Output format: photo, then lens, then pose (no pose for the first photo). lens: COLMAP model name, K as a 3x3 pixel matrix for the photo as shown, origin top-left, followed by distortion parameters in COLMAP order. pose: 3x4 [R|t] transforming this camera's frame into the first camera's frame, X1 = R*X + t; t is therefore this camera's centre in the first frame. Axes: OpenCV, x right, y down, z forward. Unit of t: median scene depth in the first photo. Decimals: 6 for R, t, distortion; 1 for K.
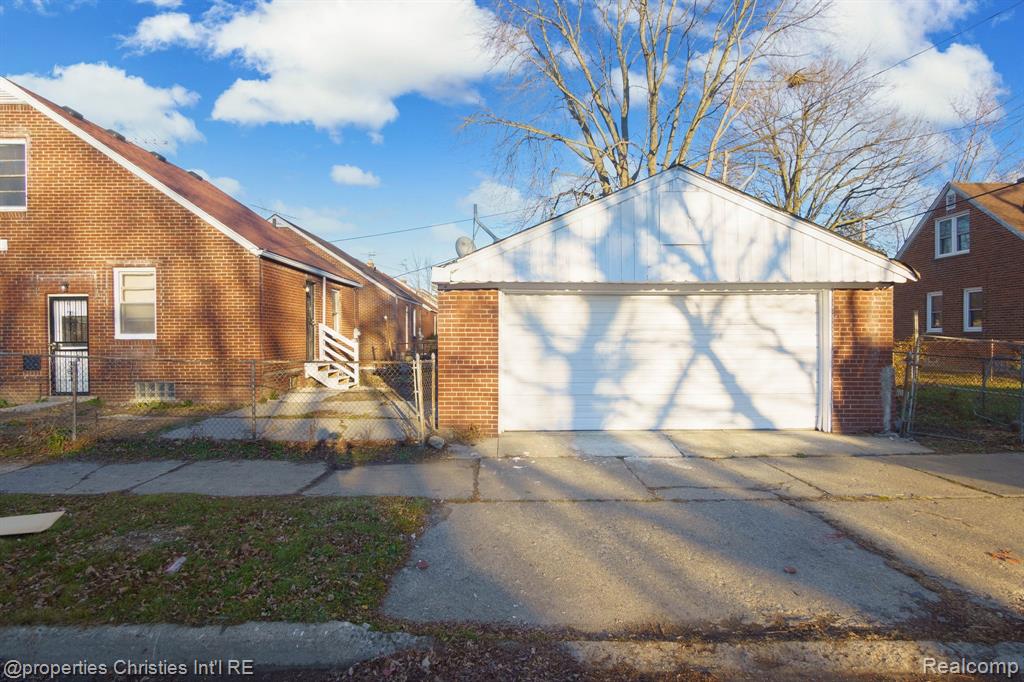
lens RADIAL K [[549.1, 0, 510.2], [0, 549.1, 341.0], [0, 0, 1]] dist [-0.015598, 0.009229]
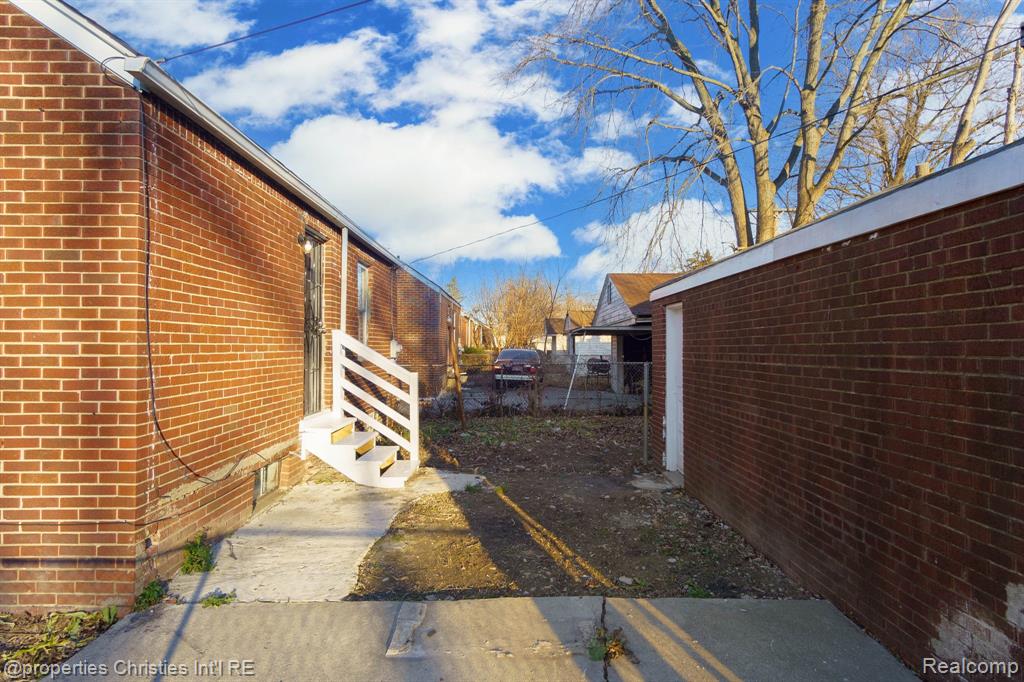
lens RADIAL K [[549.1, 0, 510.2], [0, 549.1, 341.0], [0, 0, 1]] dist [-0.015598, 0.009229]
pose [[0.999967, 0.002220, 0.007821, -0.210847], [-0.002075, 0.999826, -0.018542, -0.015160], [-0.007860, 0.018525, 0.999798, 0.561240]]
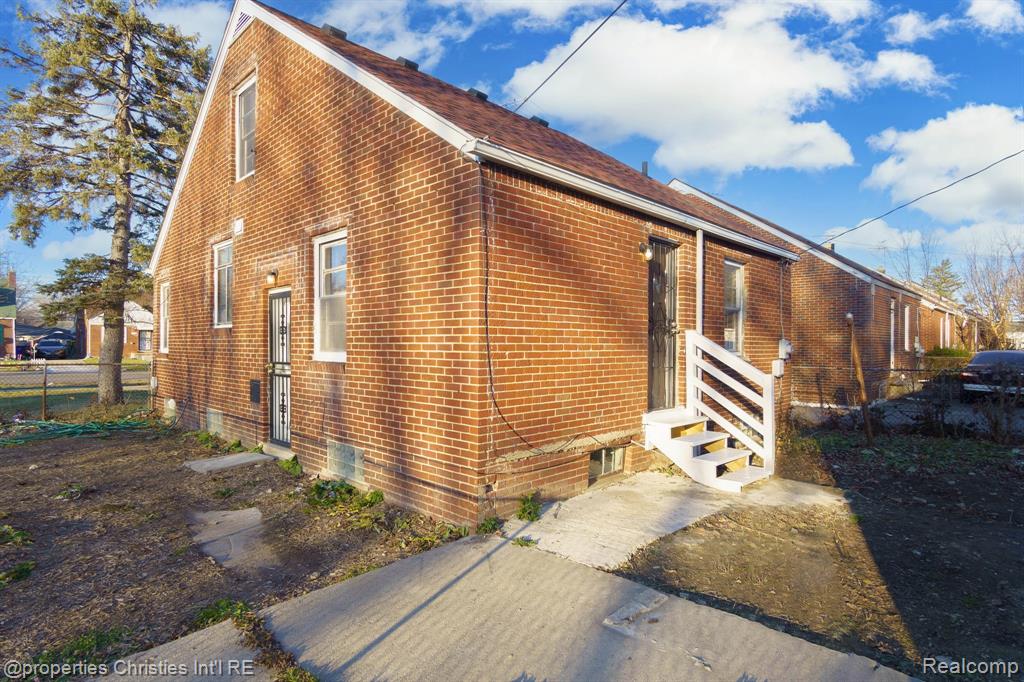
lens RADIAL K [[549.1, 0, 510.2], [0, 549.1, 341.0], [0, 0, 1]] dist [-0.015598, 0.009229]
pose [[0.708516, -0.000780, -0.705695, -0.127413], [-0.011322, 0.999858, -0.012472, -0.015630], [0.705604, 0.016827, 0.708406, 0.575913]]
